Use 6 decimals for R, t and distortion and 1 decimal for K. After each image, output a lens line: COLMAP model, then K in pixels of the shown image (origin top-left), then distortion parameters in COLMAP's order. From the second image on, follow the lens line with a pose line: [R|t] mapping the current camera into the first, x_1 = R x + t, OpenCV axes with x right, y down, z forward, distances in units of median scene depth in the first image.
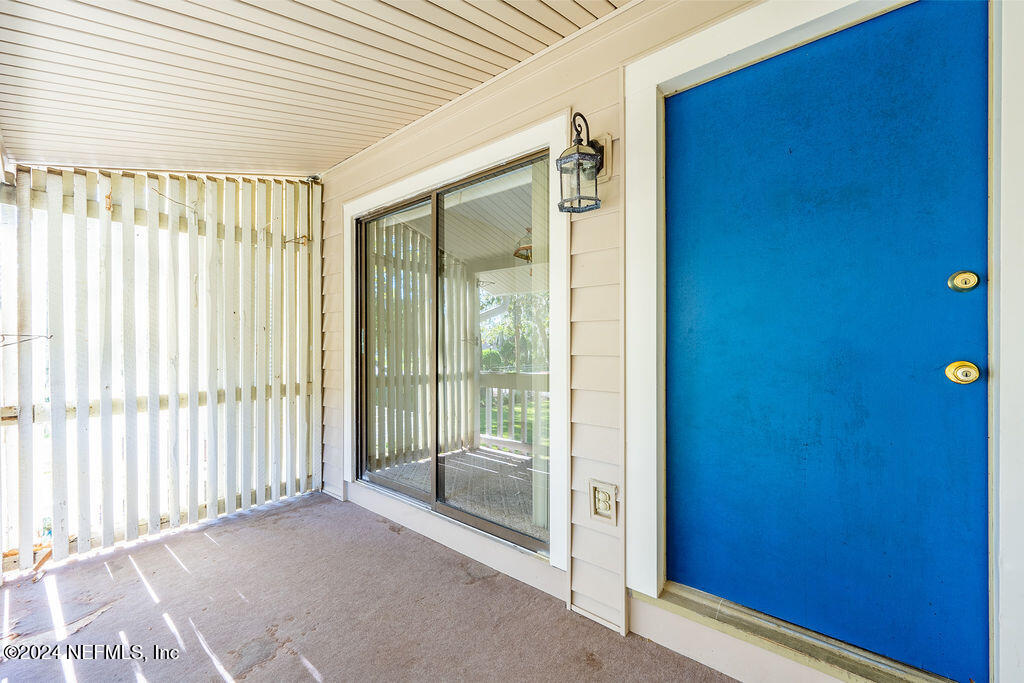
lens RADIAL K [[399.0, 0, 512.0], [0, 399.0, 341.5], [0, 0, 1]] dist [0.000414, -0.000370]
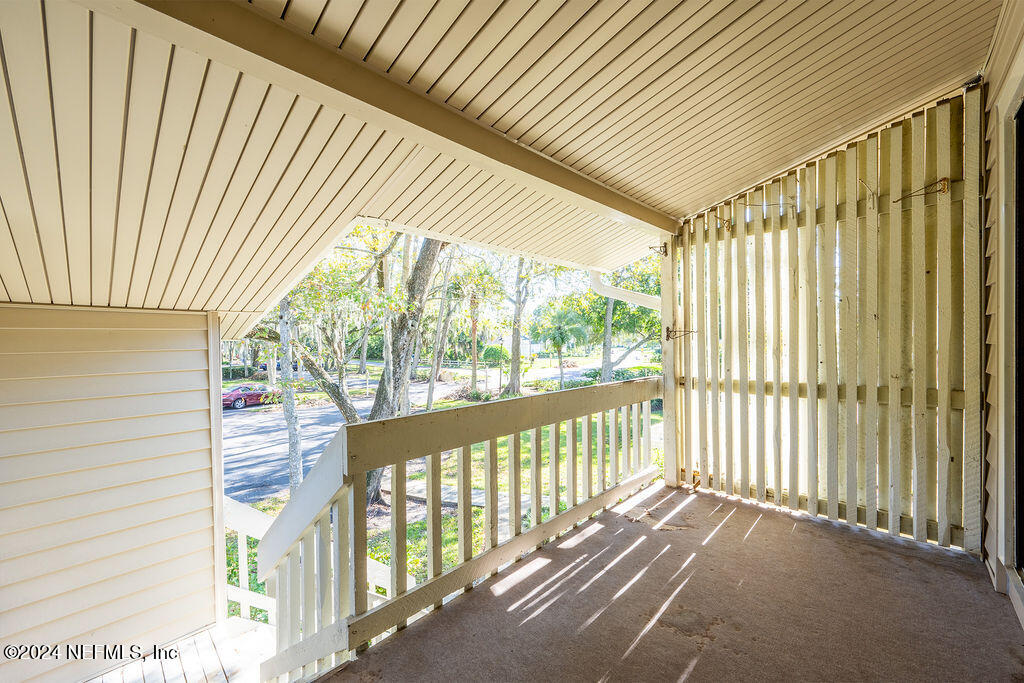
lens RADIAL K [[399.0, 0, 512.0], [0, 399.0, 341.5], [0, 0, 1]] dist [0.000414, -0.000370]
pose [[-0.070930, 0.007438, -0.997454, 0.283050], [0.014219, 0.999878, 0.006445, 0.004032], [0.997380, -0.013726, -0.071027, 0.360090]]
